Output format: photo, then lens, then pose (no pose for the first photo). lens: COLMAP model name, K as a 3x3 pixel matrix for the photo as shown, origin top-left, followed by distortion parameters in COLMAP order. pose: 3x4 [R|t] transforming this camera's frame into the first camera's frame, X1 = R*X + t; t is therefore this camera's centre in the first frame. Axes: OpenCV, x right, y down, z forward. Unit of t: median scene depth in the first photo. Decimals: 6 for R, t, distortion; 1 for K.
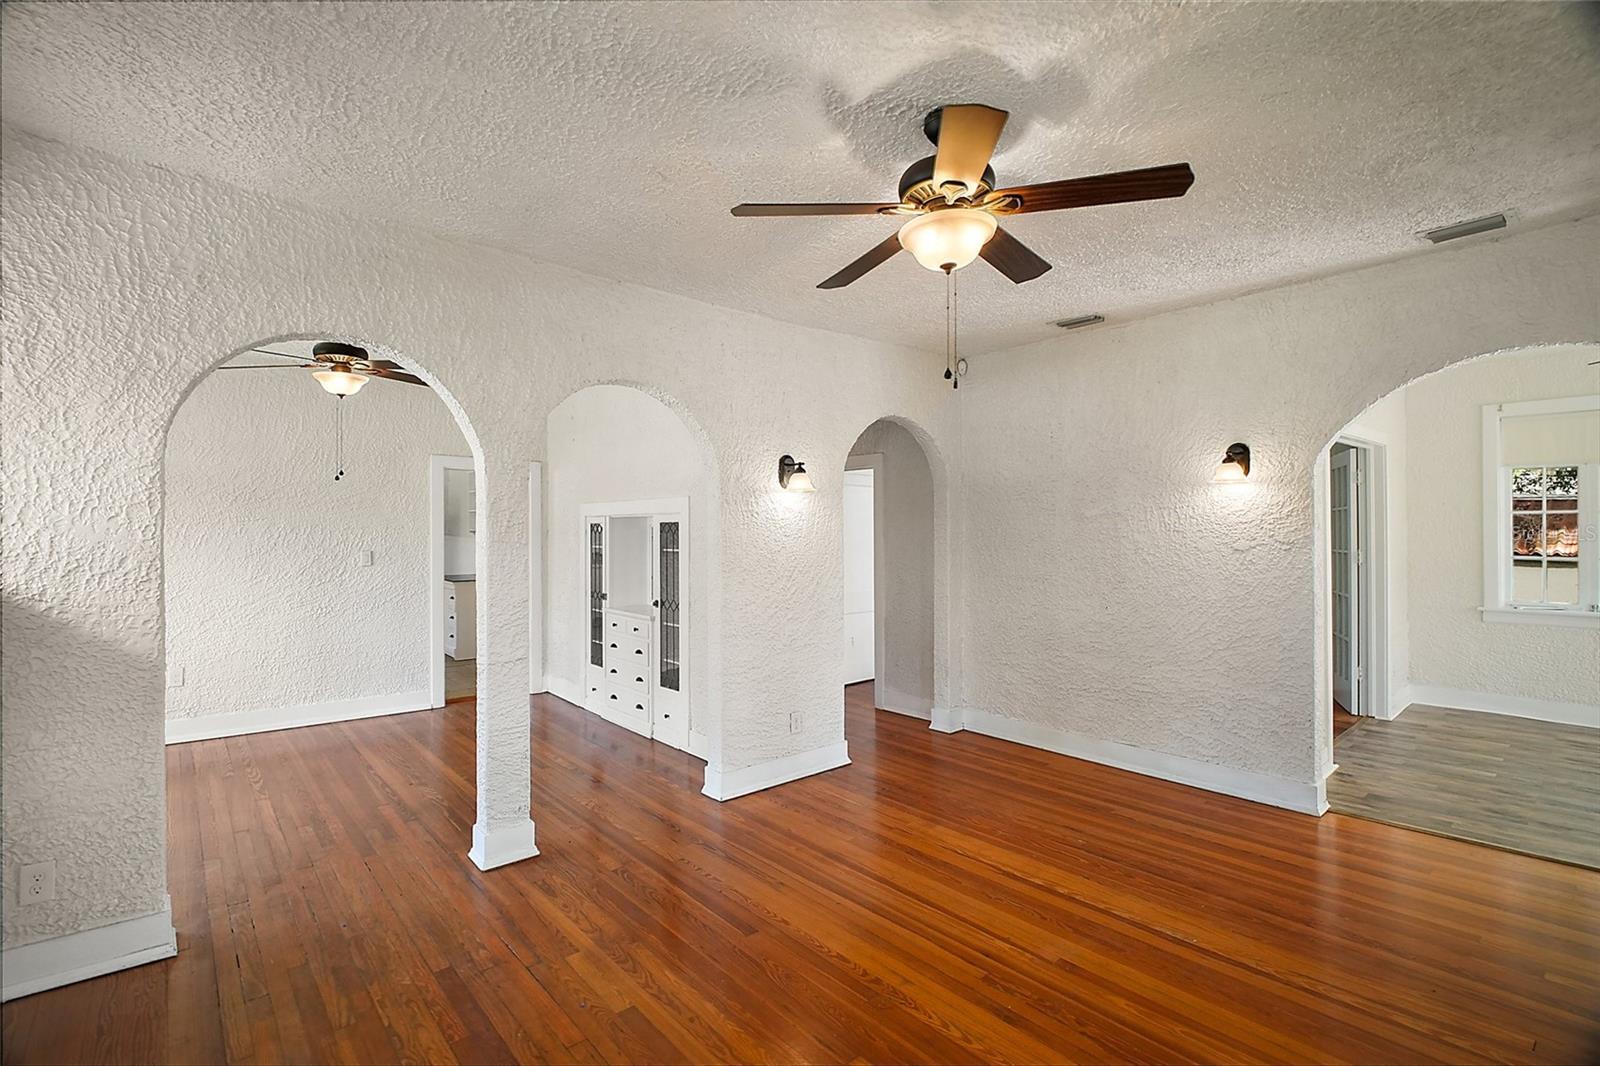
lens RADIAL K [[740.2, 0, 791.8], [0, 740.2, 537.8], [0, 0, 1]] dist [-0.004833, -0.001348]
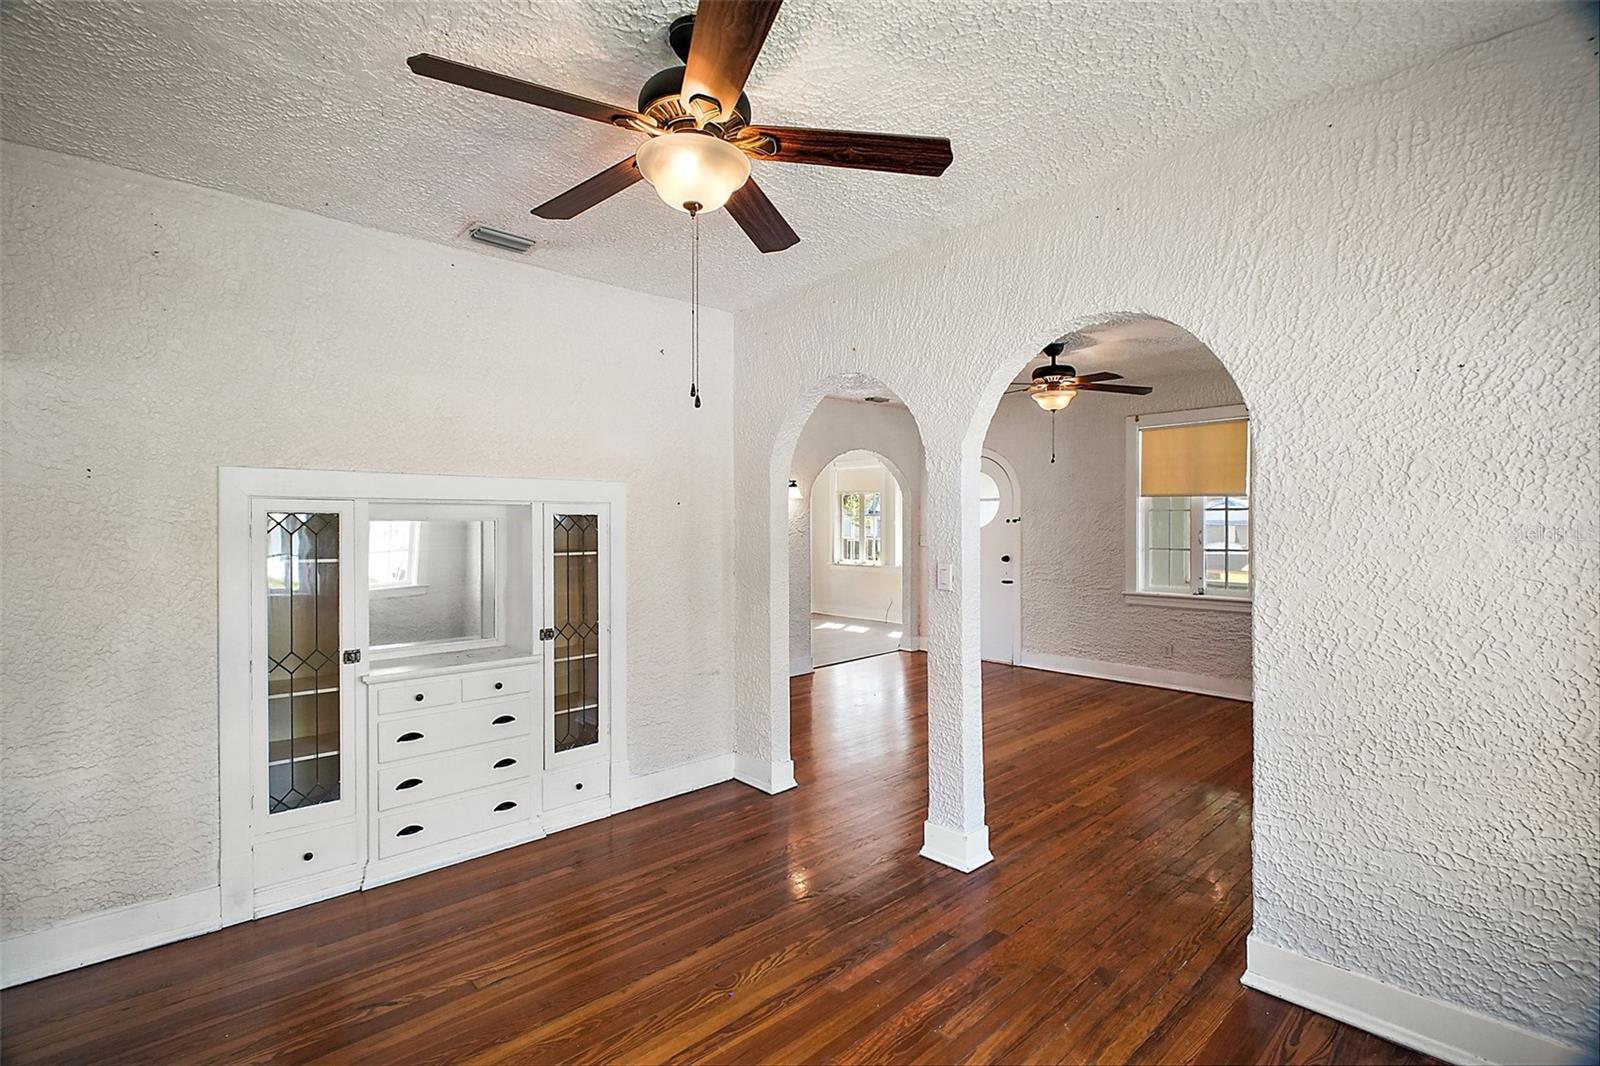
lens RADIAL K [[740.2, 0, 791.8], [0, 740.2, 537.8], [0, 0, 1]] dist [-0.004833, -0.001348]
pose [[-0.049762, -0.015496, 0.998641, -0.969021], [0.005749, 0.999859, 0.015801, -0.009606], [-0.998745, 0.006527, -0.049666, 0.903512]]
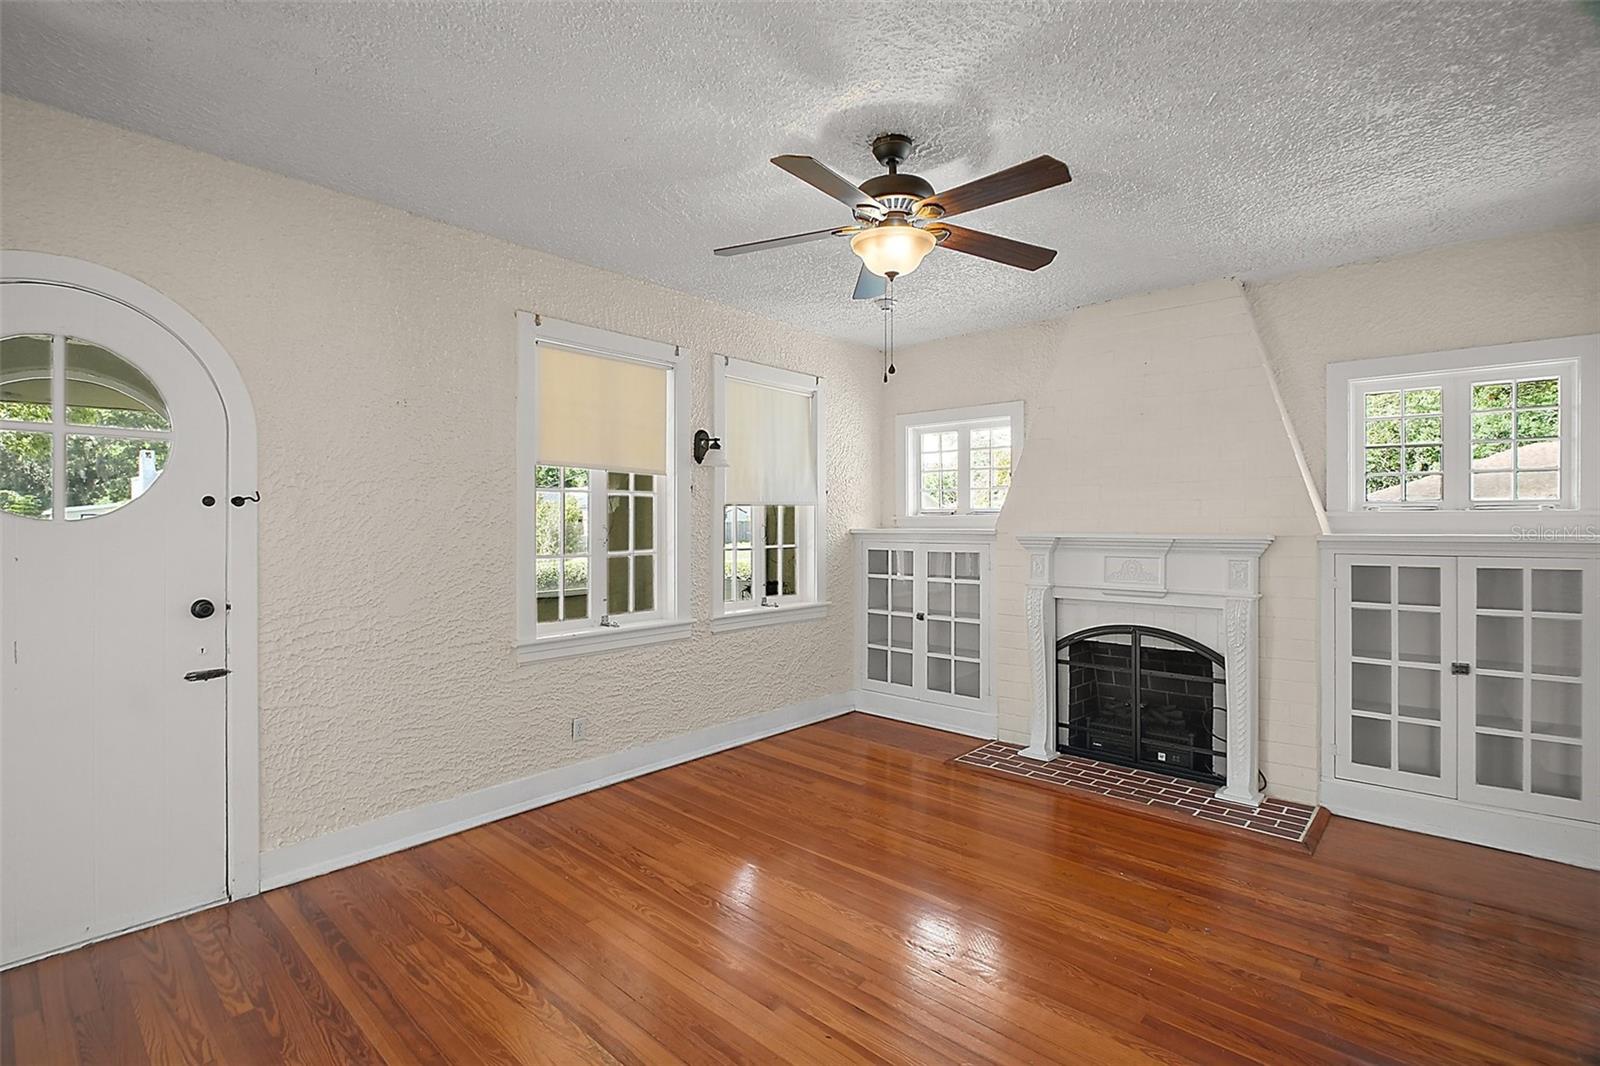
lens RADIAL K [[738.0, 0, 789.3], [0, 738.0, 517.6], [0, 0, 1]] dist [0.002897, -0.009868]
pose [[-0.990859, 0.007536, -0.134693, 0.242878], [0.006166, 0.999925, 0.010582, -0.008558], [0.134762, 0.009655, -0.990831, 0.980035]]
